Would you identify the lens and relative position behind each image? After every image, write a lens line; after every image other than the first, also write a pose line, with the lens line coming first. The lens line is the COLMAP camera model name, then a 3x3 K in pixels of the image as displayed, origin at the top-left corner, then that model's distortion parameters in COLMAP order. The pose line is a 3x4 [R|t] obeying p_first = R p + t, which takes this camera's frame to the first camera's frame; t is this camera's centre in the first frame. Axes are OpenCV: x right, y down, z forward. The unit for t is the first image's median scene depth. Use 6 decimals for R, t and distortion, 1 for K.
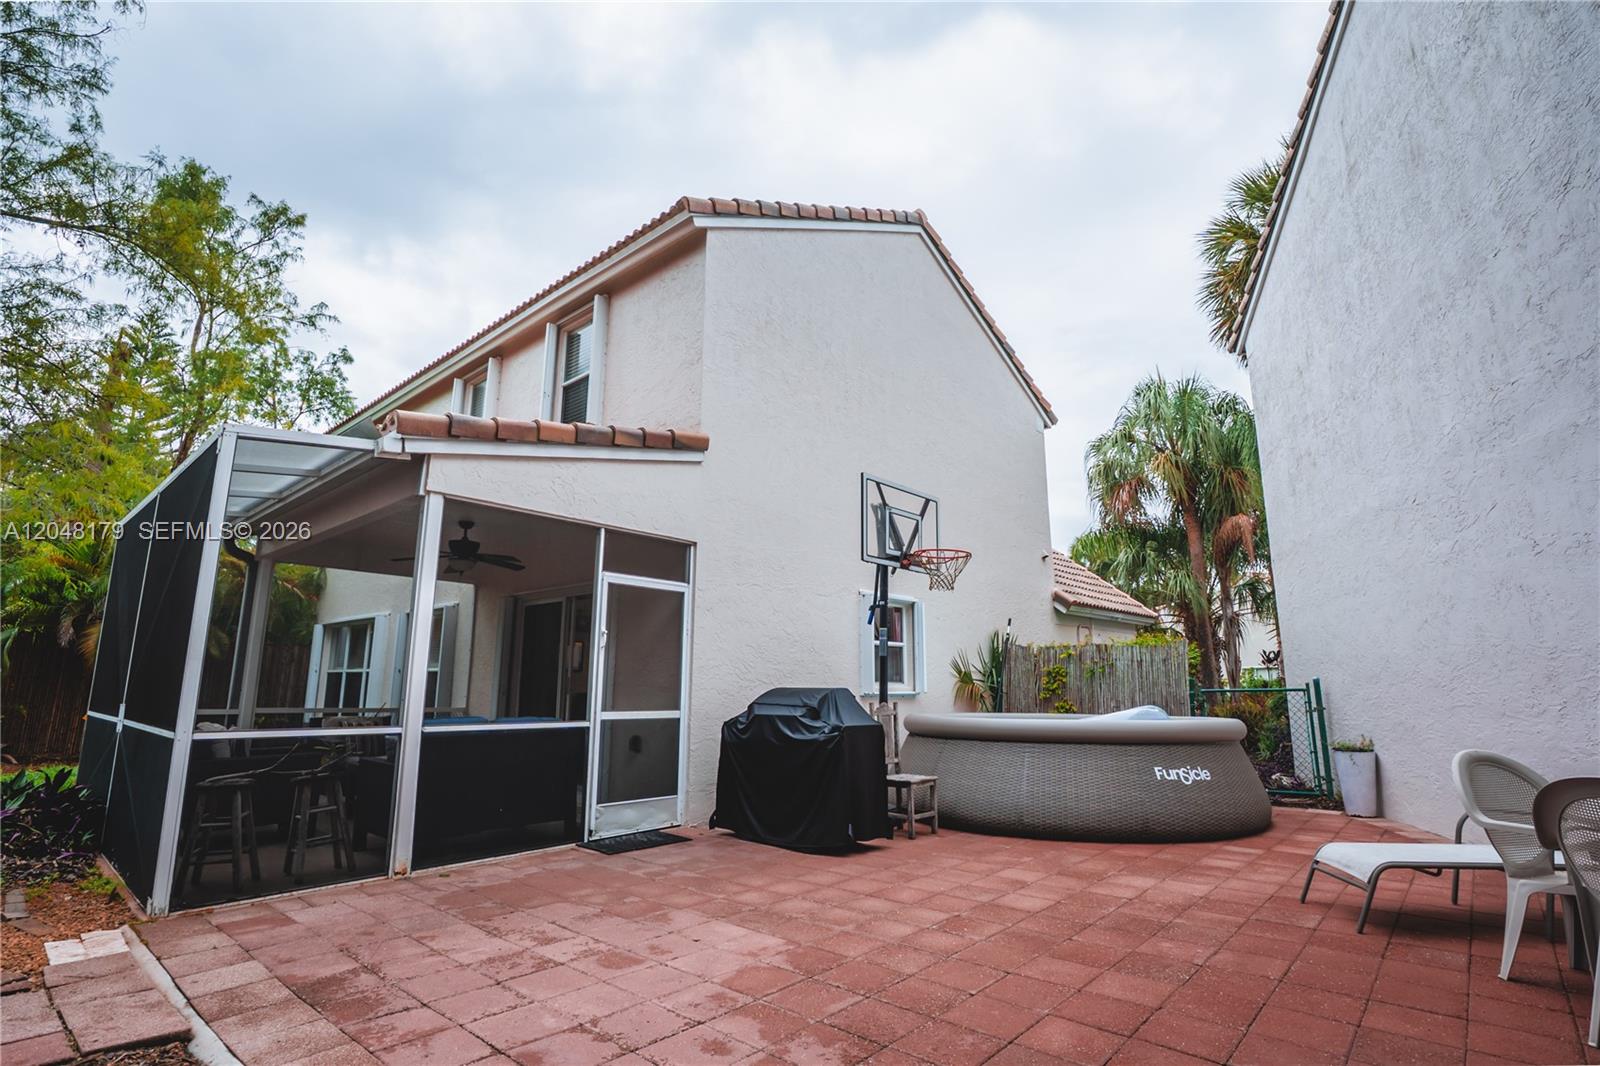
lens RADIAL K [[770.2, 0, 809.9], [0, 770.2, 532.1], [0, 0, 1]] dist [-0.038135, 0.006930]
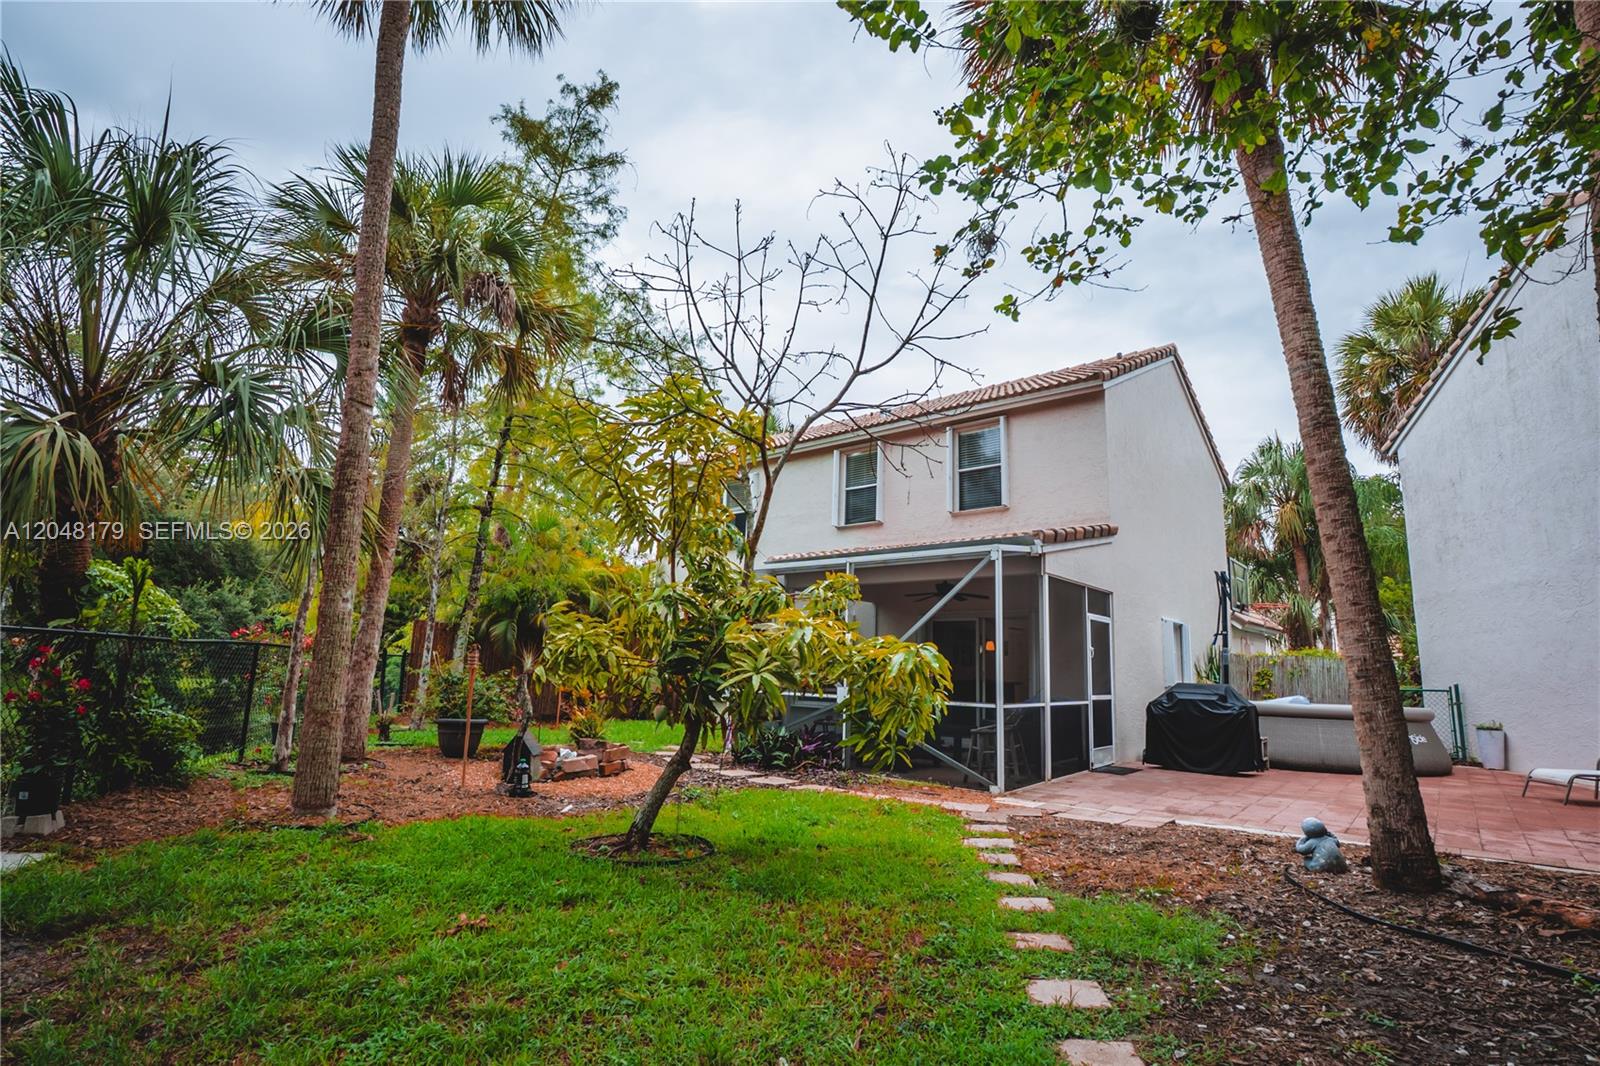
lens RADIAL K [[770.2, 0, 792.6], [0, 770.2, 528.9], [0, 0, 1]] dist [-0.038135, 0.006930]
pose [[0.999473, 0.031936, 0.005866, -0.847166], [-0.032060, 0.999234, 0.022437, -0.137032], [-0.005145, -0.022614, 0.999731, -0.622074]]
